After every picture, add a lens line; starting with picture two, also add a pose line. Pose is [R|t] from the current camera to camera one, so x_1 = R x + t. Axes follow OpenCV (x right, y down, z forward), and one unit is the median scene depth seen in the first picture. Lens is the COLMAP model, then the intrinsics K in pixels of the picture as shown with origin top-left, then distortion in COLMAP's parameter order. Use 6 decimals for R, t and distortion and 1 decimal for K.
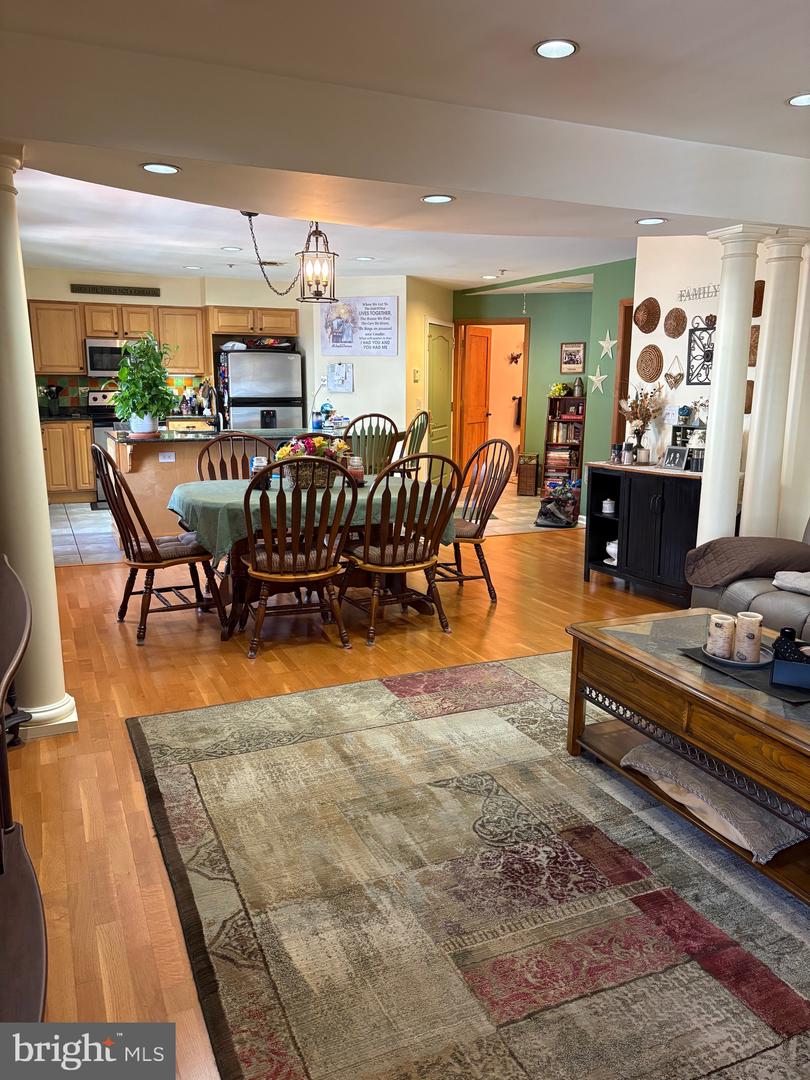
lens RADIAL K [[815.8, 0, 403.3], [0, 815.8, 546.9], [0, 0, 1]] dist [0.043656, -0.055005]
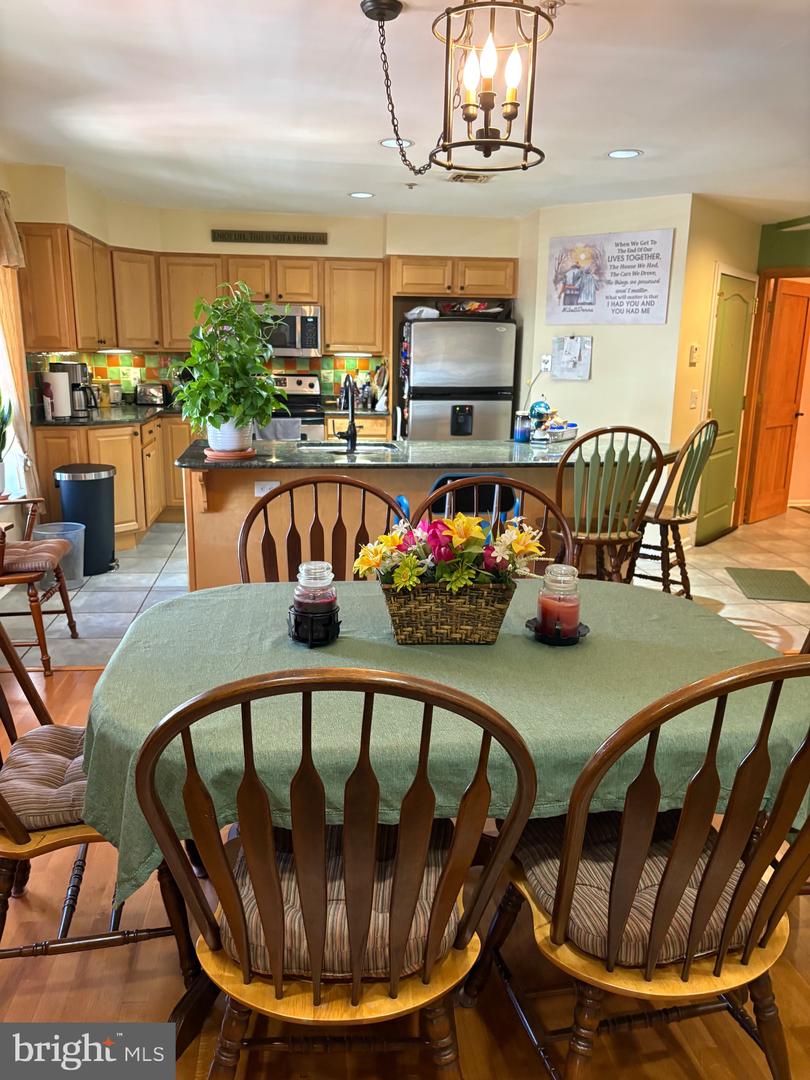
lens RADIAL K [[815.8, 0, 396.6], [0, 815.8, 540.5], [0, 0, 1]] dist [0.043656, -0.055005]
pose [[0.955603, 0.072470, -0.285606, -0.012827], [-0.067219, 0.997341, 0.028158, -0.071264], [0.286887, -0.007709, 0.957933, 0.332553]]
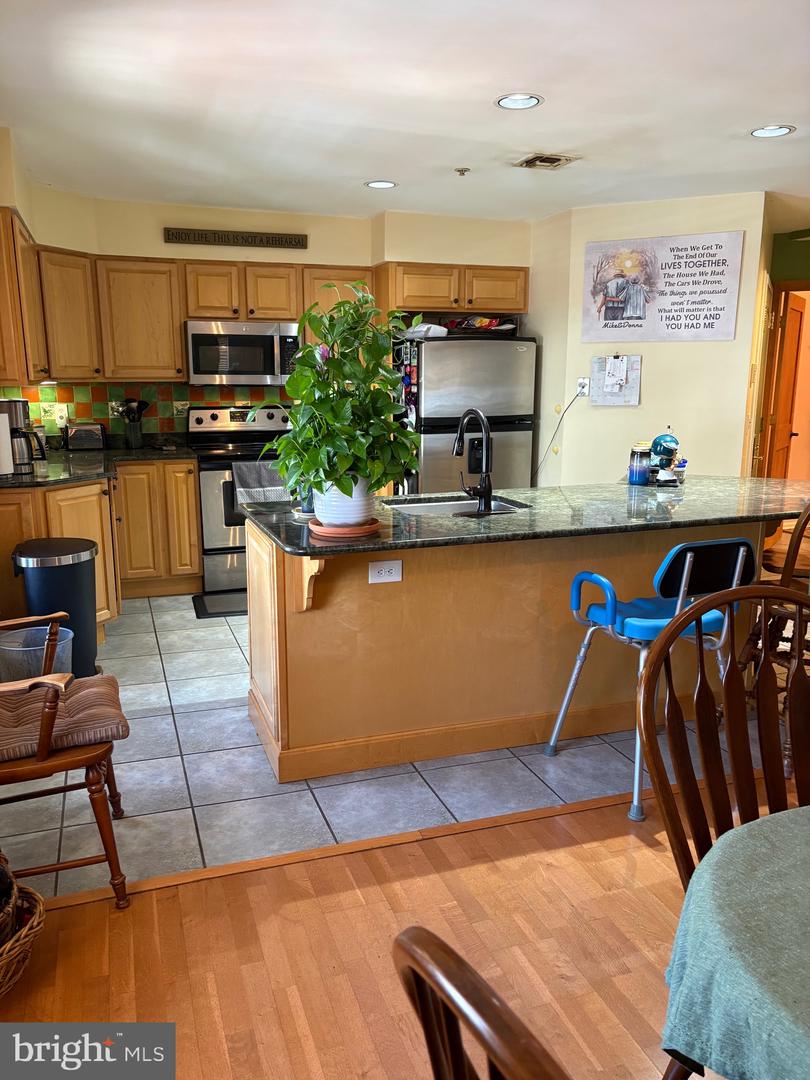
lens RADIAL K [[815.8, 0, 396.4], [0, 815.8, 544.0], [0, 0, 1]] dist [0.043656, -0.055005]
pose [[0.996159, 0.007917, -0.087199, -0.184462], [-0.008032, 0.999967, -0.000976, -0.093625], [0.087188, 0.001673, 0.996190, 0.426572]]
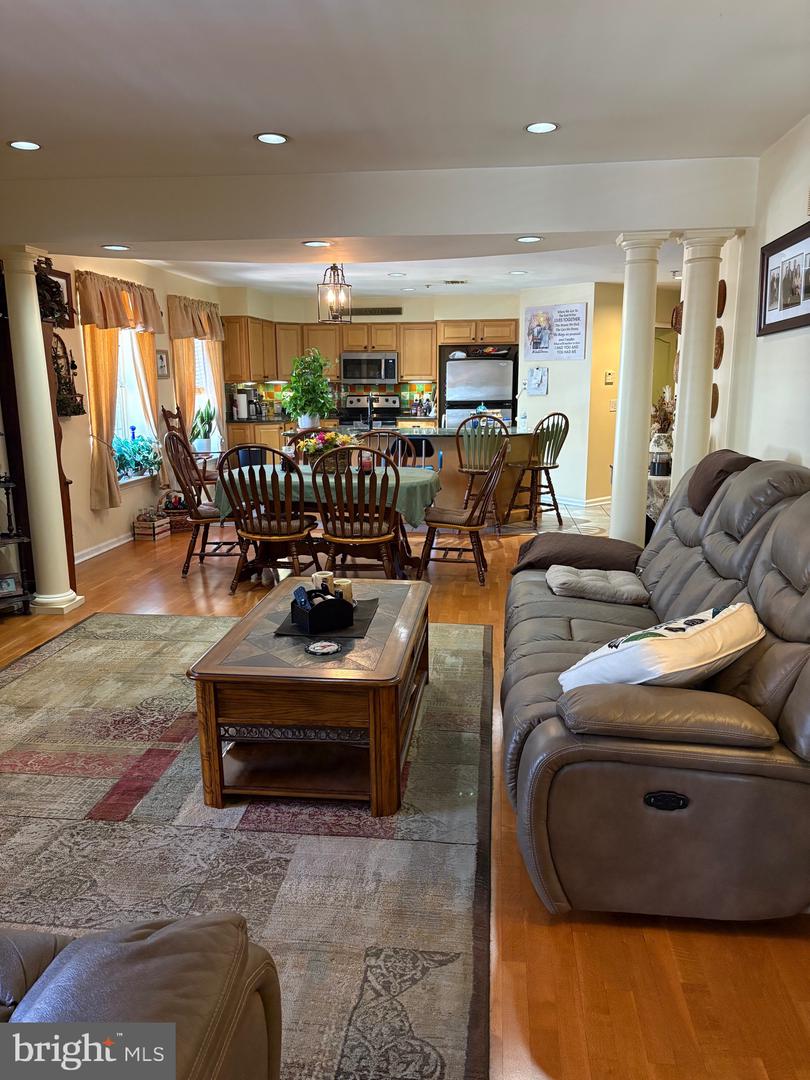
lens RADIAL K [[815.8, 0, 399.2], [0, 815.8, 547.9], [0, 0, 1]] dist [0.043656, -0.055005]
pose [[0.856939, 0.093365, -0.506892, 0.339211], [-0.094176, 0.995264, 0.024109, 0.000758], [0.506742, 0.027077, 0.861673, -0.006953]]
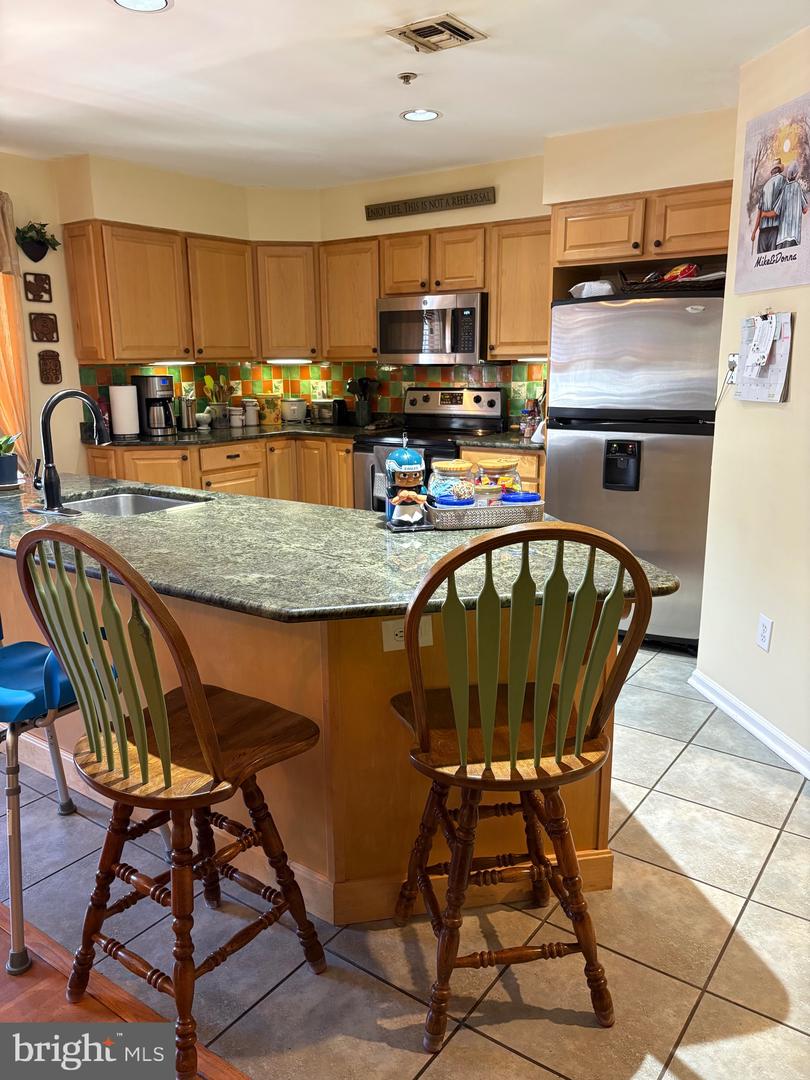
lens RADIAL K [[815.8, 0, 405.0], [0, 815.8, 546.5], [0, 0, 1]] dist [0.043656, -0.055005]
pose [[0.495770, 0.182938, -0.848967, 0.149432], [-0.167394, 0.979360, 0.113282, -0.150891], [0.852168, 0.085951, 0.516160, 0.734321]]
